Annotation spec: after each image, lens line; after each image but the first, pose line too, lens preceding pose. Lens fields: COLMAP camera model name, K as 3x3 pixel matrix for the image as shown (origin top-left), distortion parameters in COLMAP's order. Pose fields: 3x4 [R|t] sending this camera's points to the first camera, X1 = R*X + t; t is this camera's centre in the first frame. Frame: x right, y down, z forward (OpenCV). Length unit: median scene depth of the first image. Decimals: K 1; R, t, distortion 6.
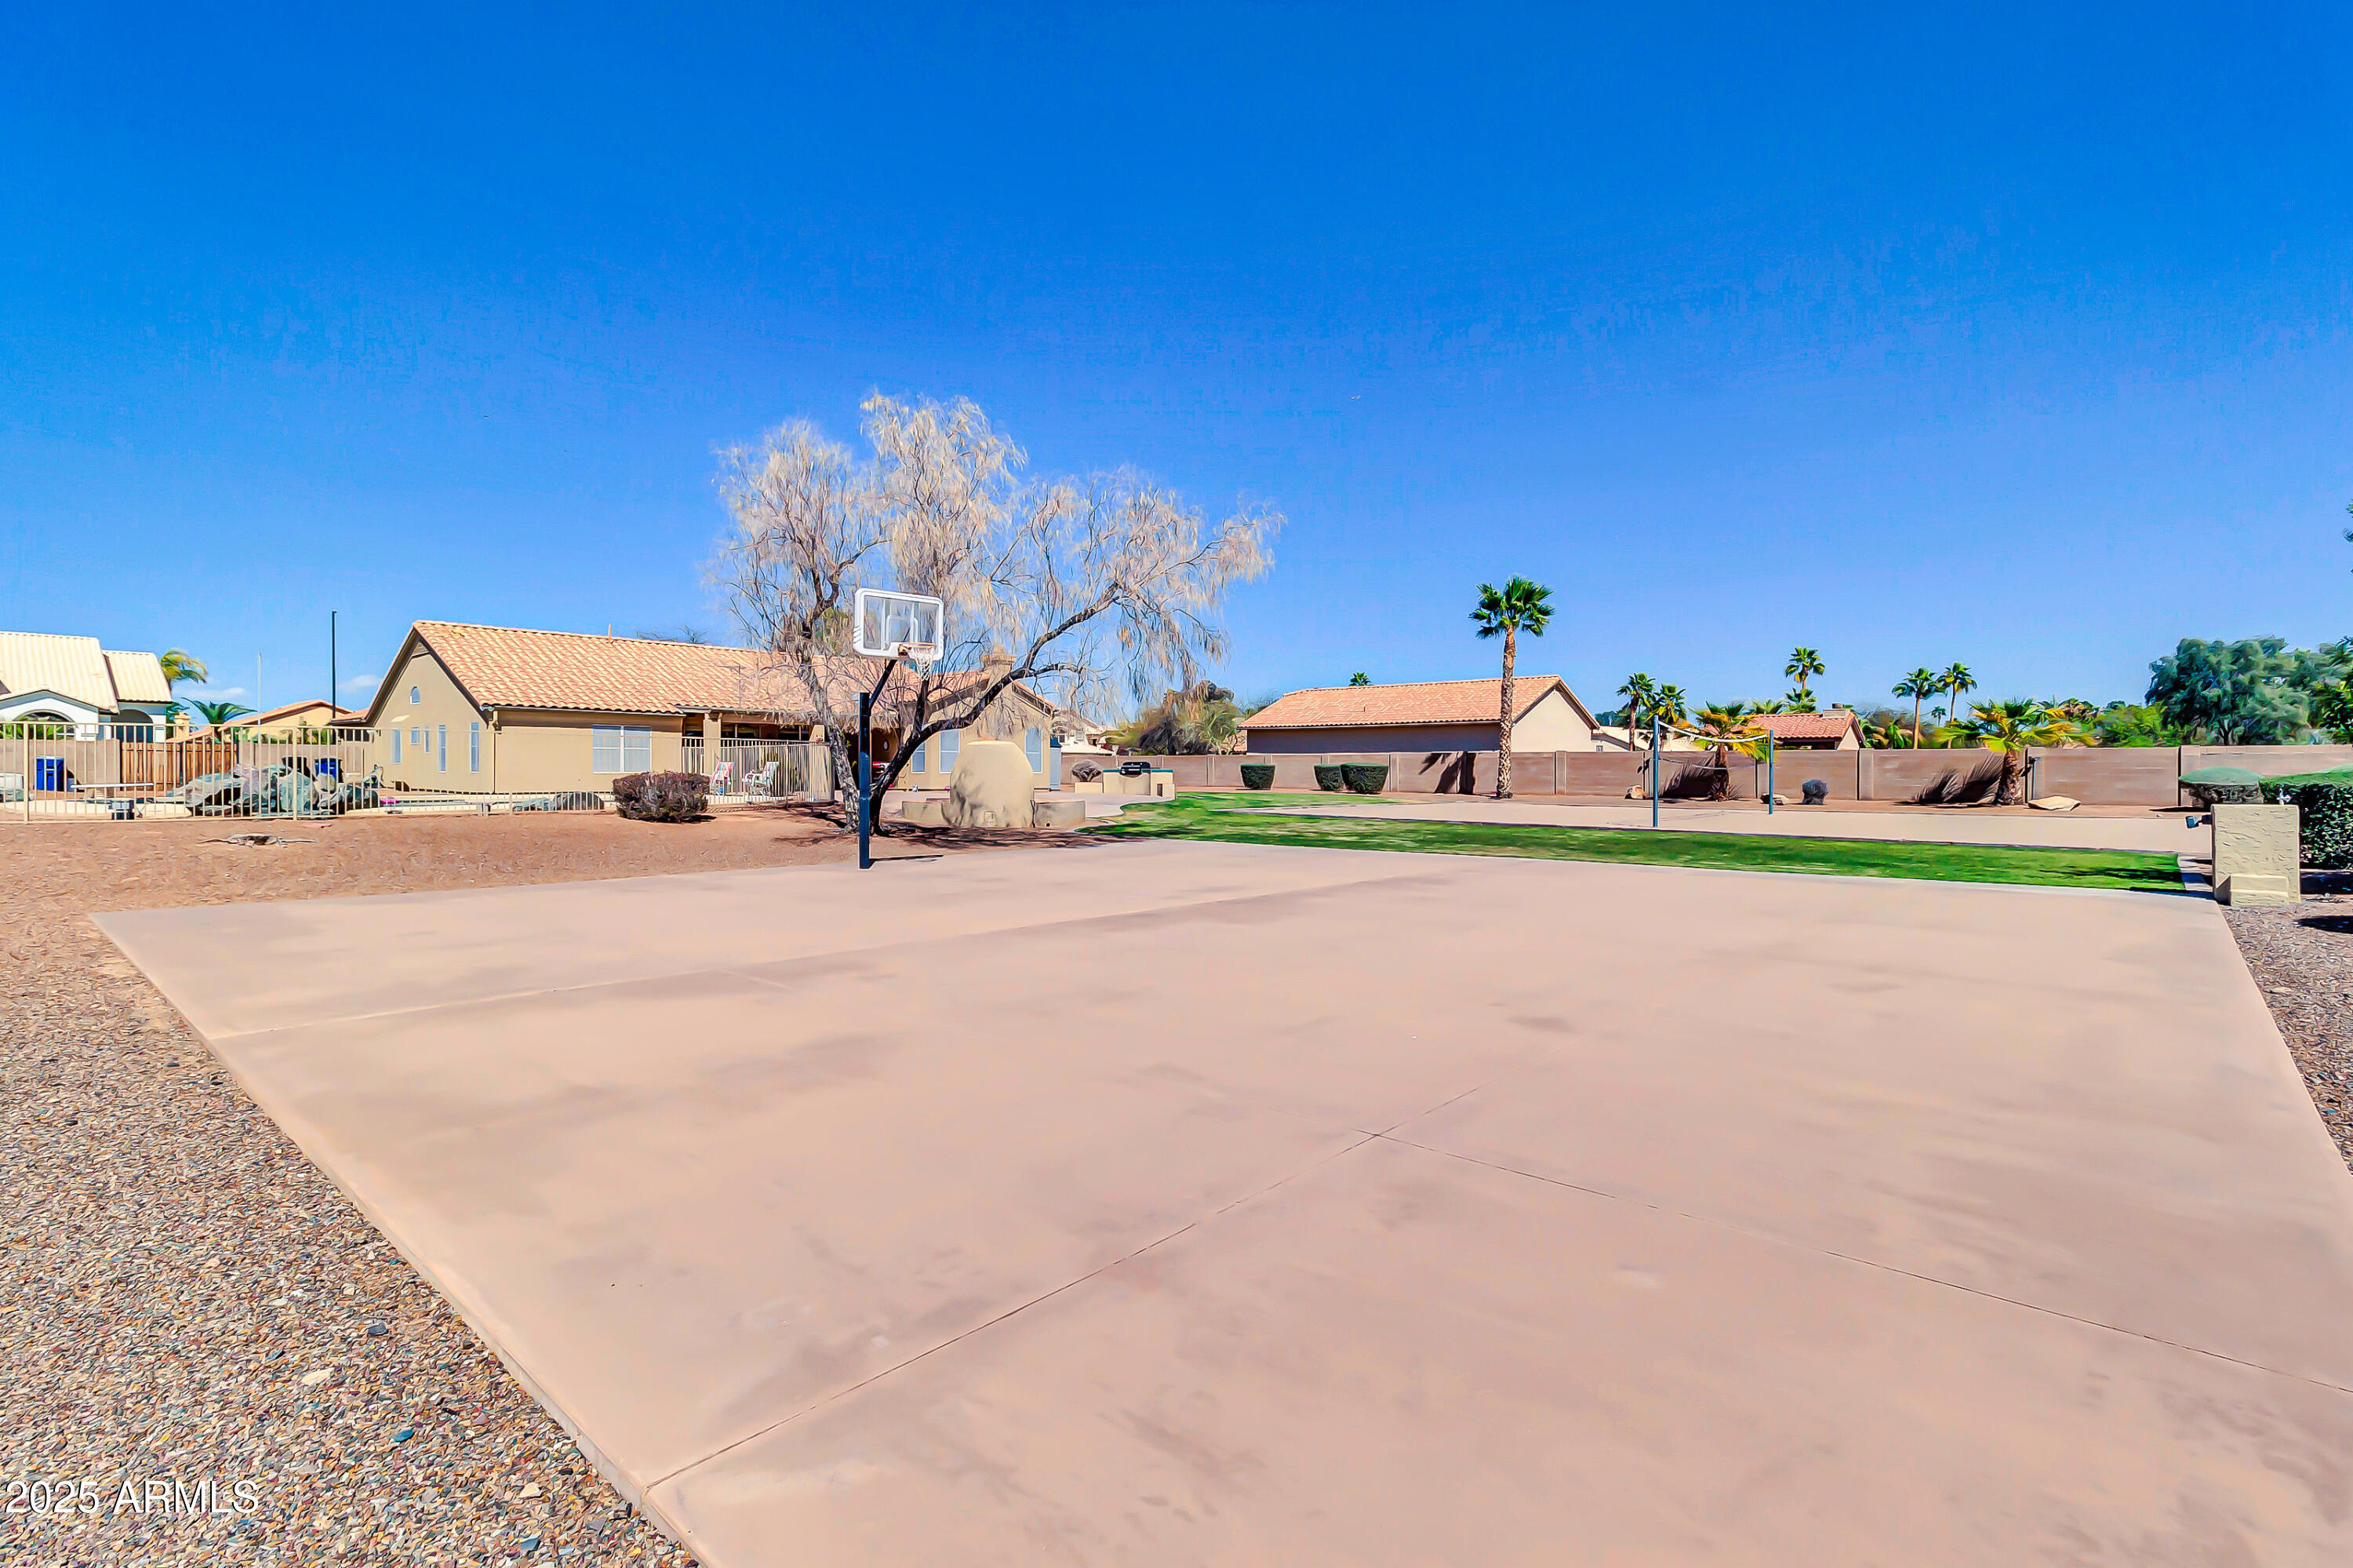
lens RADIAL K [[1104.5, 0, 1184.7], [0, 1104.5, 788.0], [0, 0, 1]] dist [-0.001395, -0.000409]
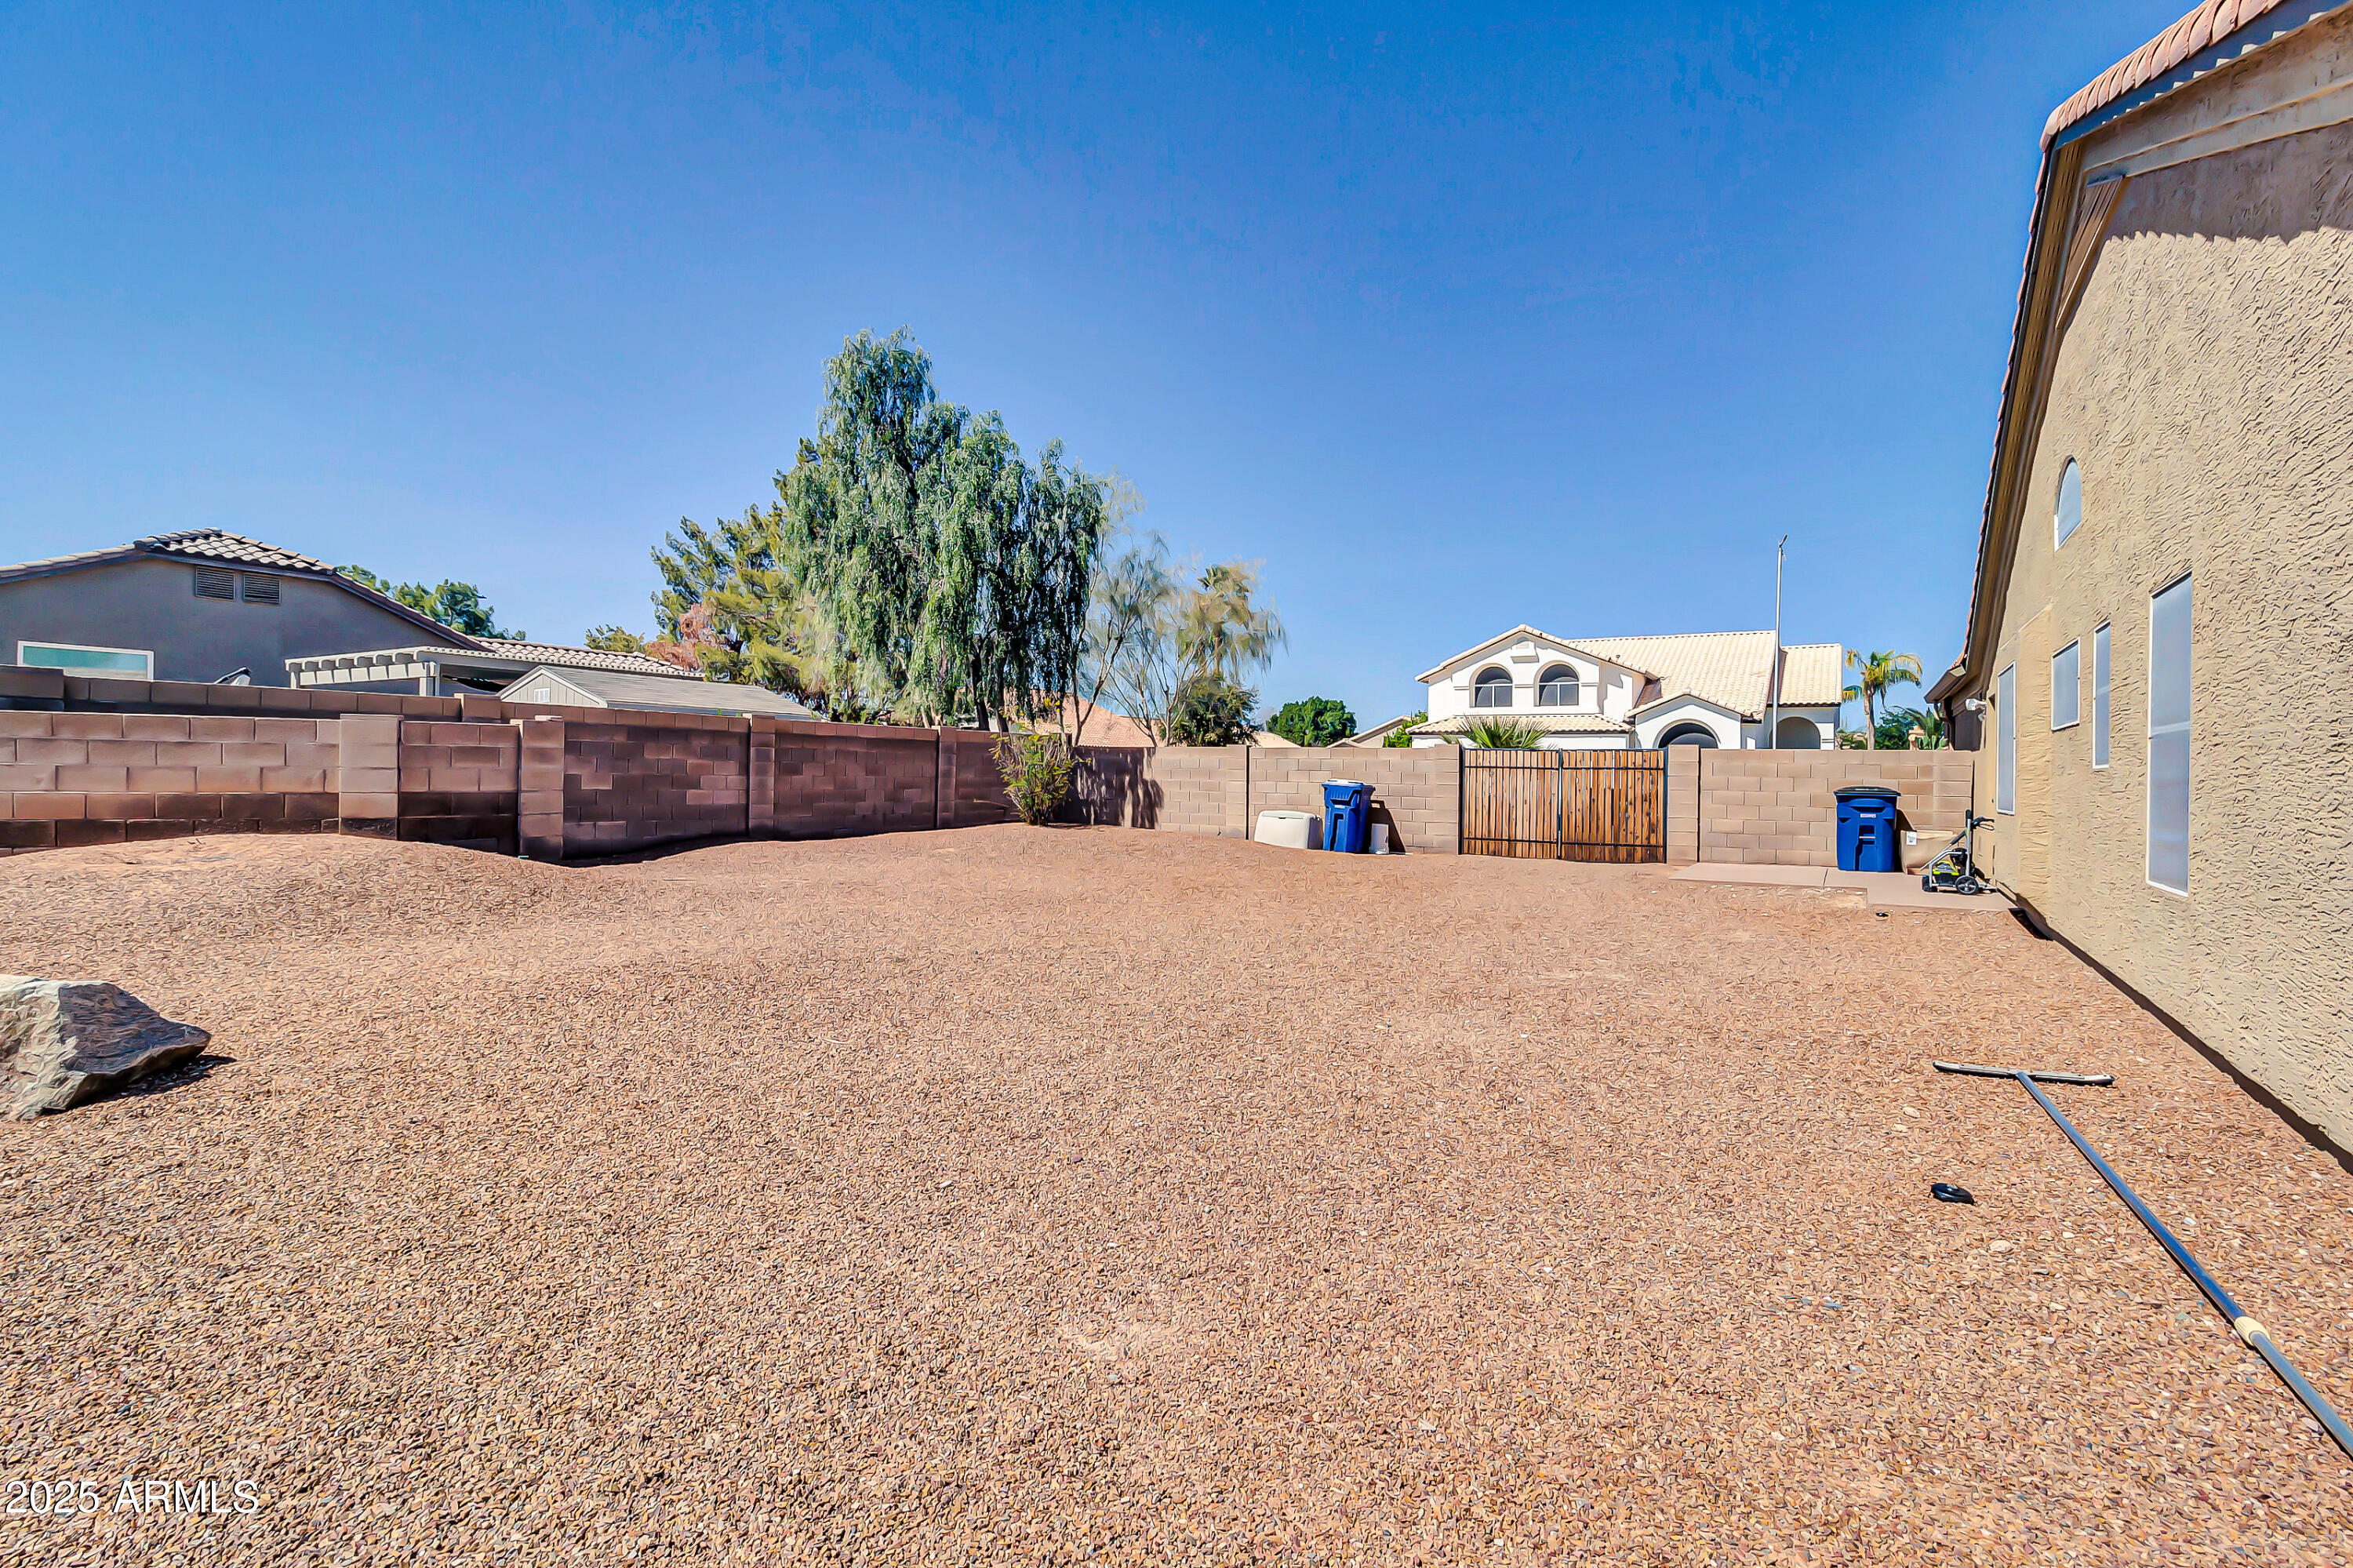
lens RADIAL K [[1104.5, 0, 1184.7], [0, 1104.5, 788.0], [0, 0, 1]] dist [-0.001395, -0.000409]
pose [[0.195516, 0.012057, -0.980626, -0.426167], [-0.032007, 0.999470, 0.005907, -0.019964], [0.980178, 0.030232, 0.195798, 0.633881]]
